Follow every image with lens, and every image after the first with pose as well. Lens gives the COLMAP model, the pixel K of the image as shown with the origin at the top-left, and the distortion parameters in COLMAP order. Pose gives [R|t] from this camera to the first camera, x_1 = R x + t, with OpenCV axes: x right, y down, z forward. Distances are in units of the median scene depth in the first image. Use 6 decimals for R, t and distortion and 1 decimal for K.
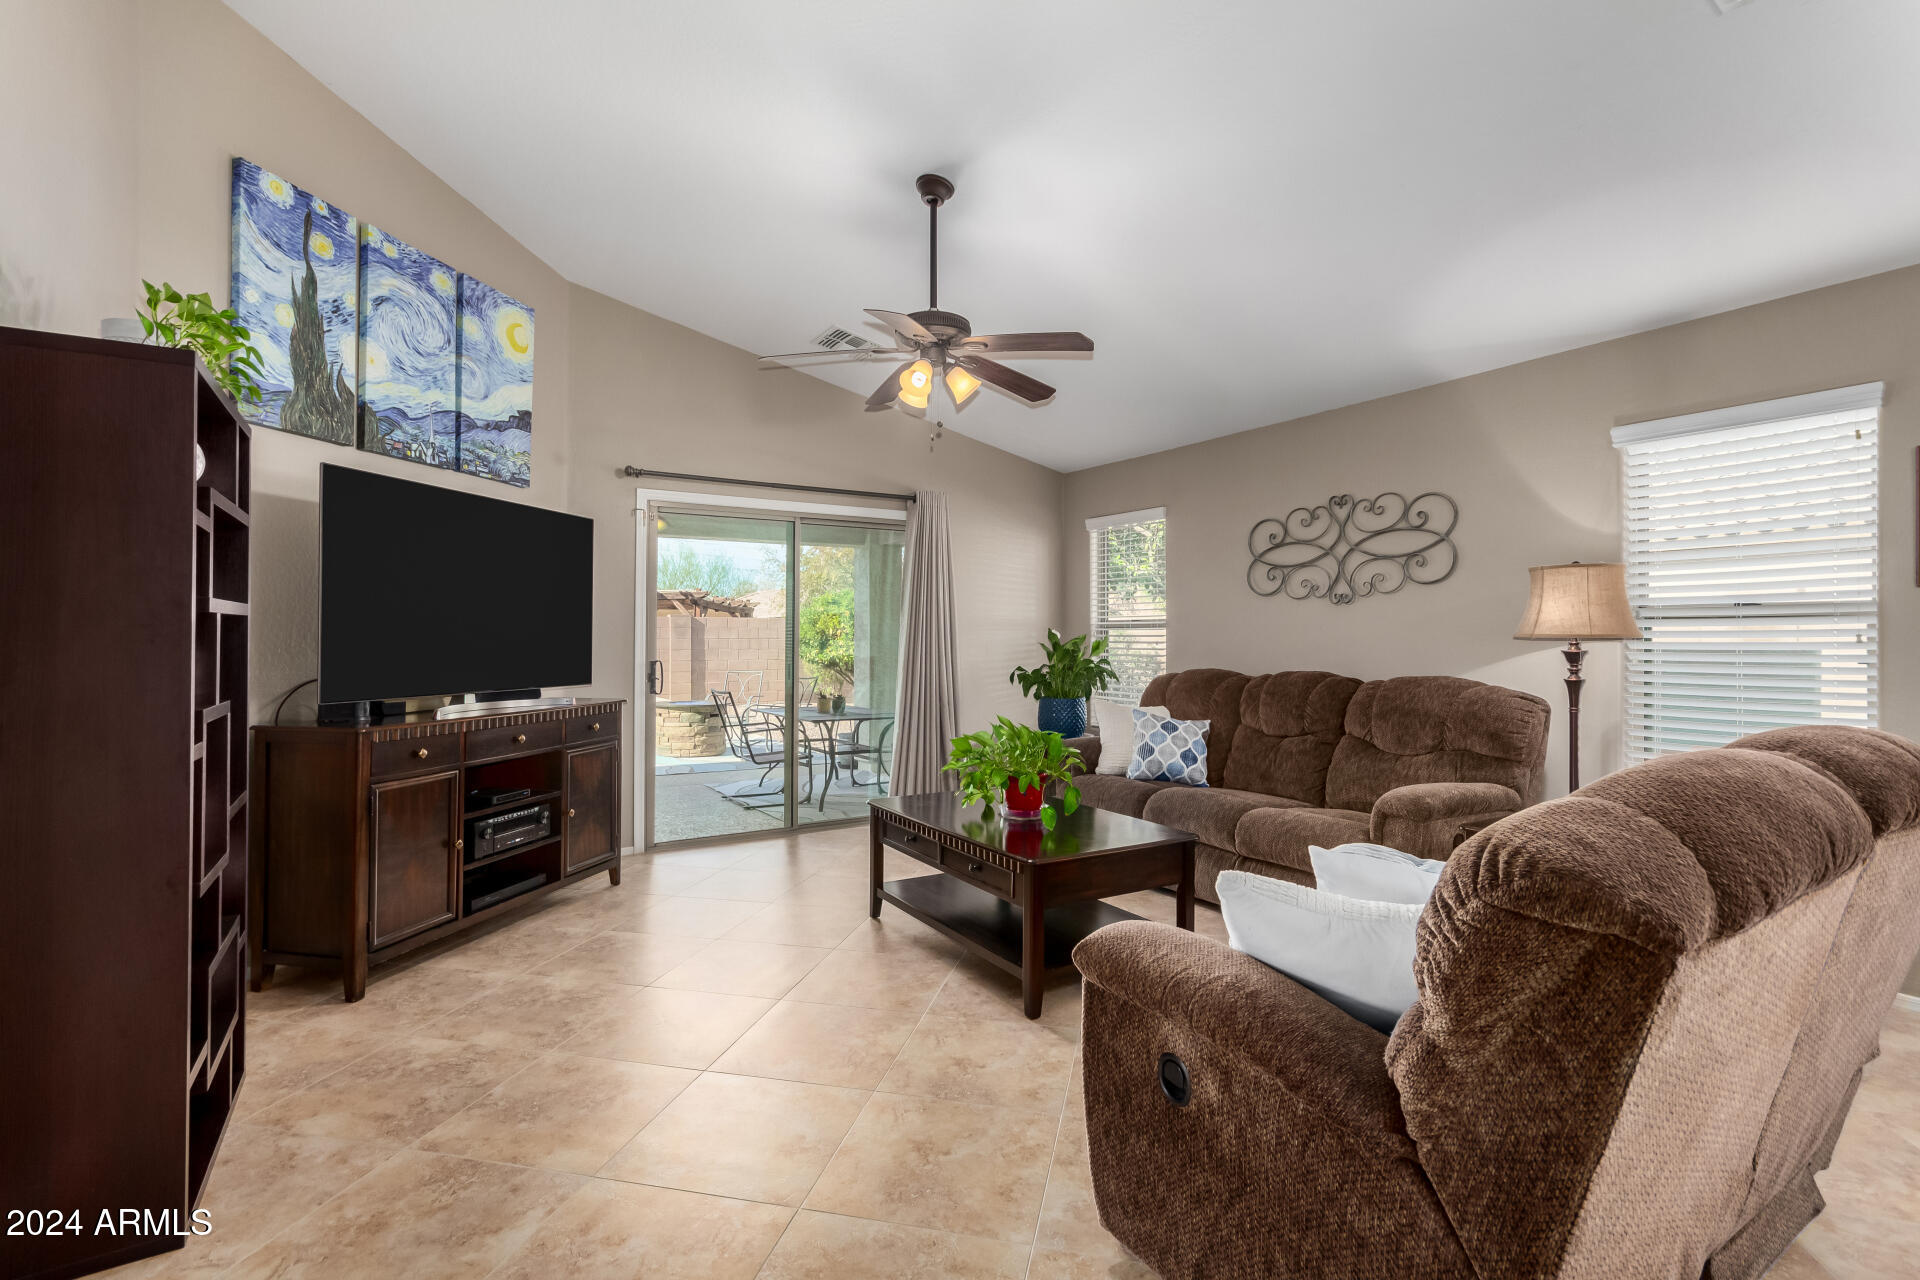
lens RADIAL K [[896.3, 0, 962.8], [0, 896.3, 633.3], [0, 0, 1]] dist [0.002288, 0.000114]
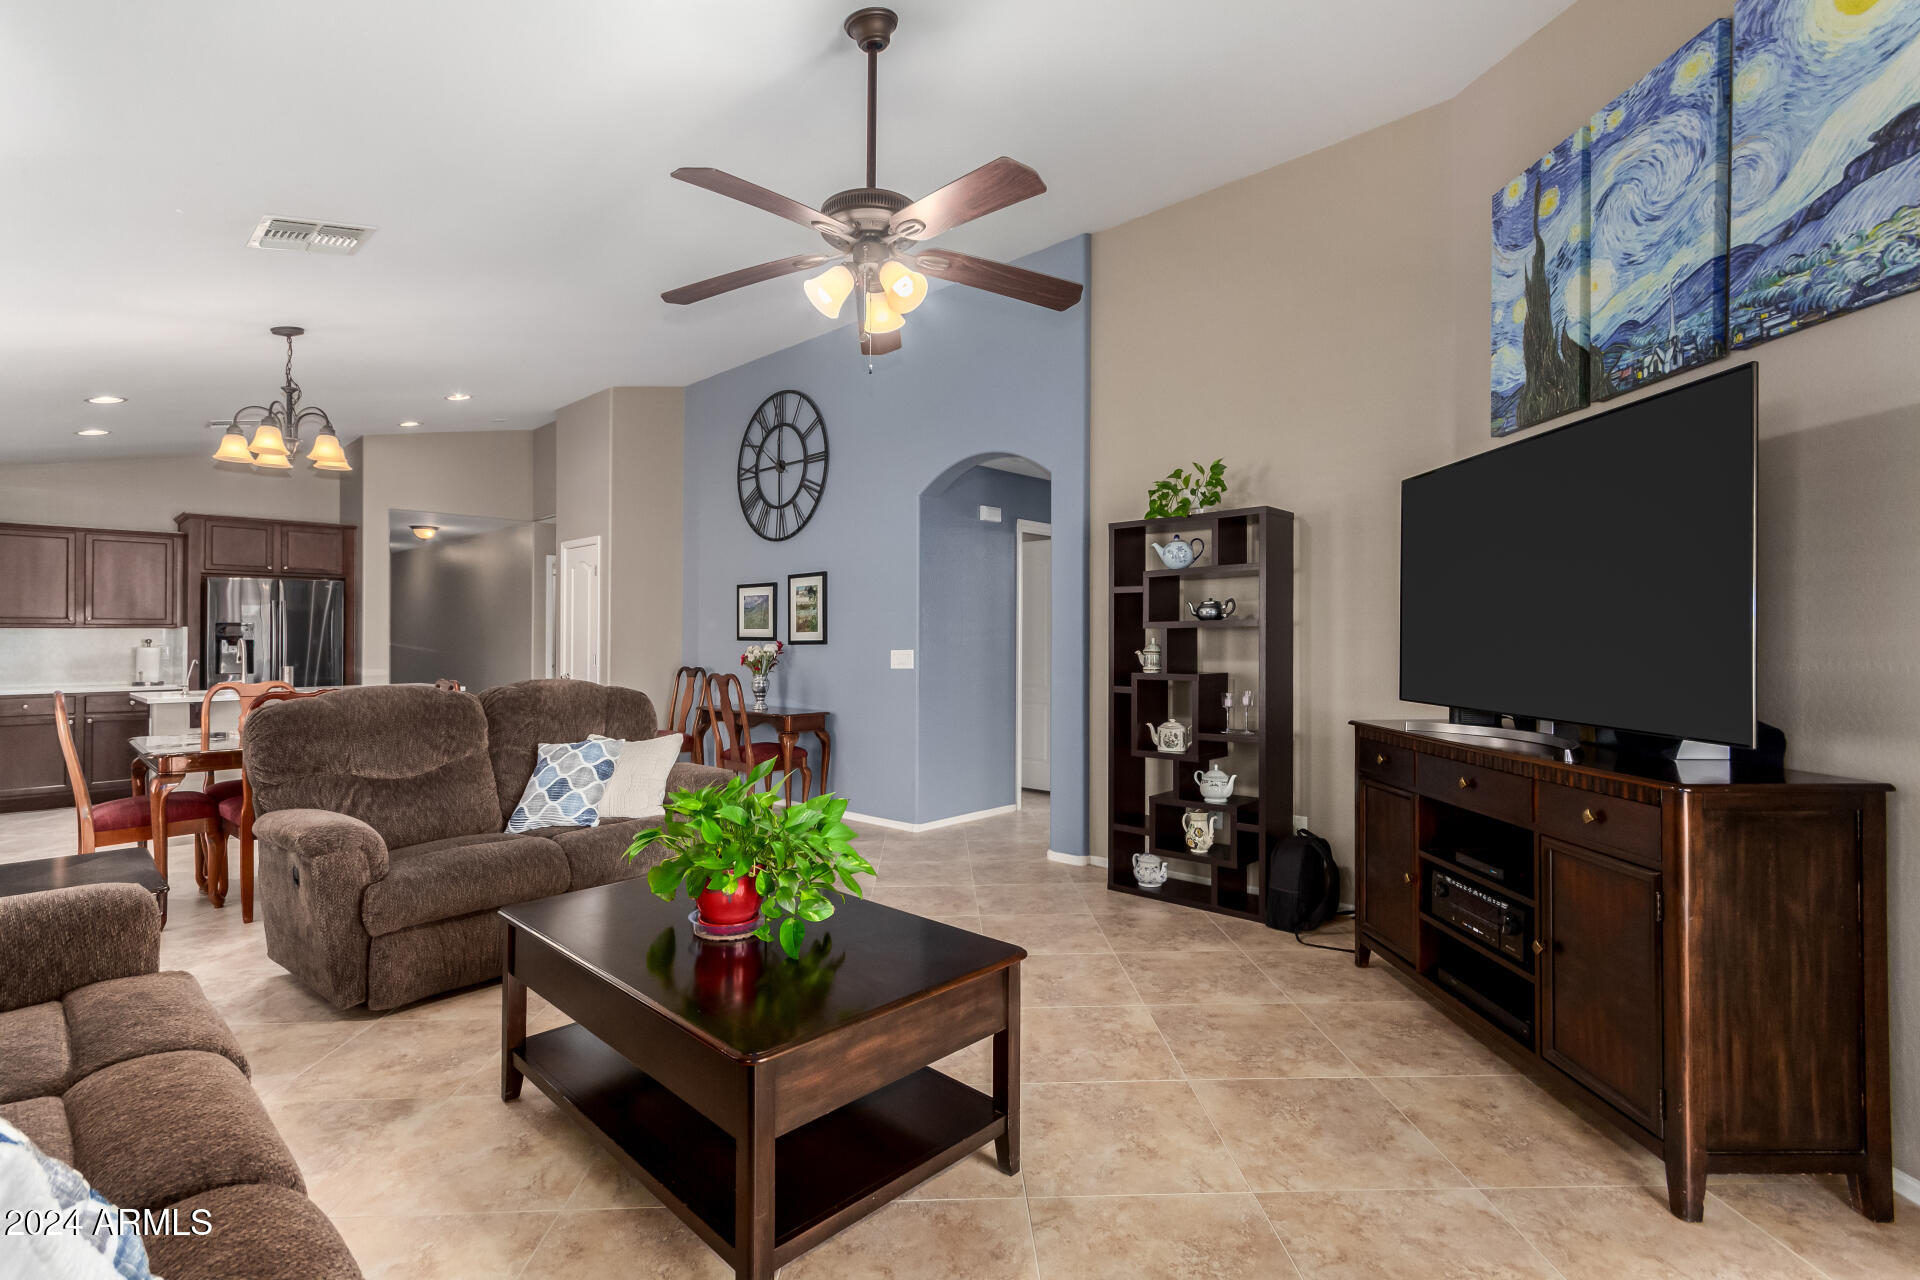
lens RADIAL K [[896.3, 0, 958.9], [0, 896.3, 631.7], [0, 0, 1]] dist [0.002288, 0.000114]
pose [[-0.966590, -0.016028, -0.255827, 0.071820], [-0.012058, 0.999781, -0.017081, 0.017461], [0.256045, -0.013426, -0.966572, 1.588621]]
